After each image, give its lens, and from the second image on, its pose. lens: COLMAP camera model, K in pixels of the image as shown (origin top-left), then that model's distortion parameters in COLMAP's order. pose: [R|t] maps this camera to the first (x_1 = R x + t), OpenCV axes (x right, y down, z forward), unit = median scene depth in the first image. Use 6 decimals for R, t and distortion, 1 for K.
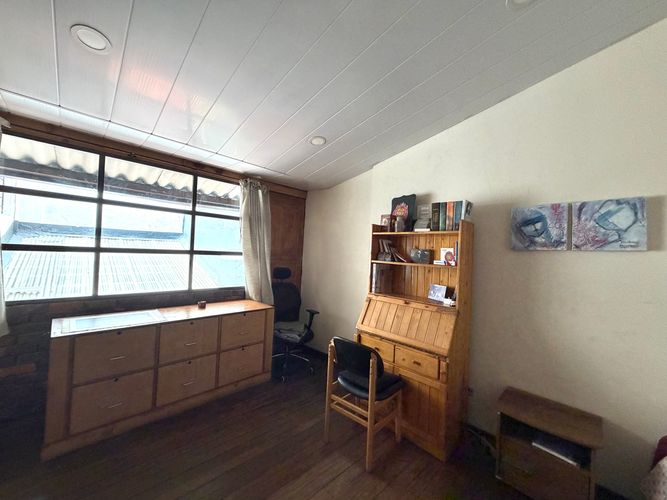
lens RADIAL K [[263.6, 0, 330.3], [0, 263.6, 250.4], [0, 0, 1]] dist [-0.001635, -0.000237]
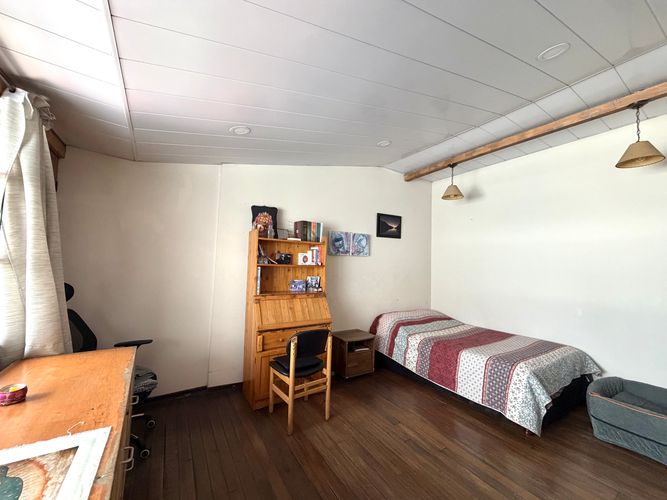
lens RADIAL K [[263.6, 0, 331.2], [0, 263.6, 249.1], [0, 0, 1]] dist [-0.001635, -0.000237]
pose [[0.202344, 0.011499, 0.979247, -1.097294], [-0.030121, 0.999531, -0.005514, -0.032054], [-0.978851, -0.028380, 0.202596, 0.676535]]
